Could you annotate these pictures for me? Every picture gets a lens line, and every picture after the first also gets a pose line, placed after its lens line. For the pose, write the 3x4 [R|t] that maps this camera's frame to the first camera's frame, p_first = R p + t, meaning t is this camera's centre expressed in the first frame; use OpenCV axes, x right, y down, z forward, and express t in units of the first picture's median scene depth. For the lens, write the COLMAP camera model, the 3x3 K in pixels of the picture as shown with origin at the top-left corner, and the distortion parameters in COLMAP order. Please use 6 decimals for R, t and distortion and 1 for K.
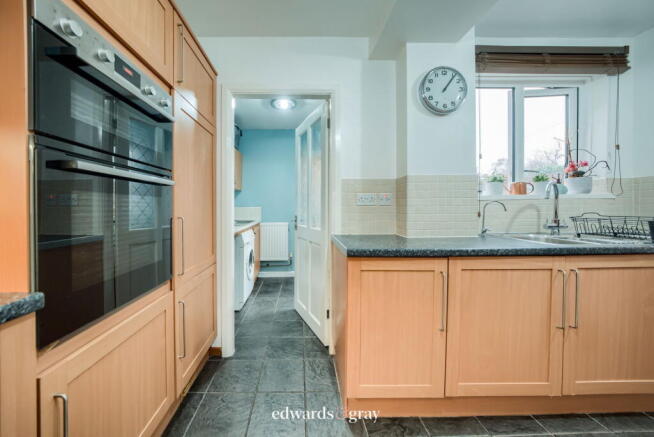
lens RADIAL K [[226.7, 0, 313.9], [0, 226.7, 211.0], [0, 0, 1]] dist [-0.019294, 0.000277]
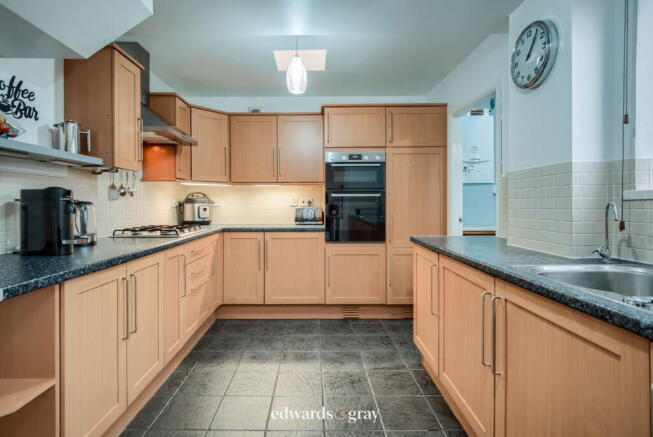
lens RADIAL K [[337.2, 0, 314.0], [0, 337.2, 206.8], [0, 0, 1]] dist [-0.005973, -0.001043]
pose [[-0.008433, 0.017614, -0.999809, 1.598040], [-0.010872, 0.999784, 0.017705, -0.037629], [0.999905, 0.011019, -0.008239, 0.258136]]
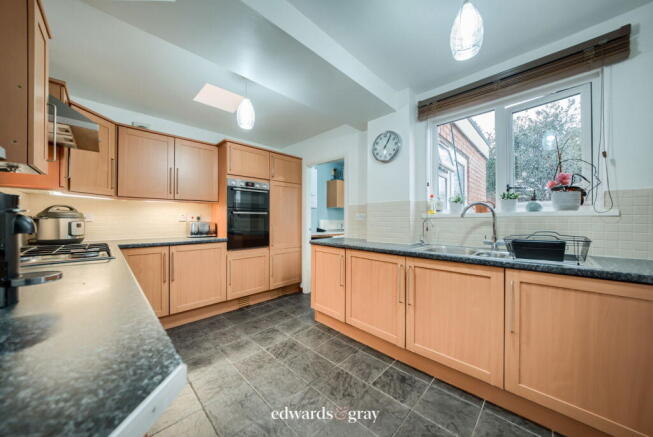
lens RADIAL K [[226.3, 0, 325.3], [0, 226.3, 219.4], [0, 0, 1]] dist [-0.019294, 0.000277]
pose [[0.707429, 0.009125, -0.706725, 1.278427], [-0.016767, 0.999852, -0.003873, -0.025948], [0.706585, 0.014590, 0.707478, -0.352812]]
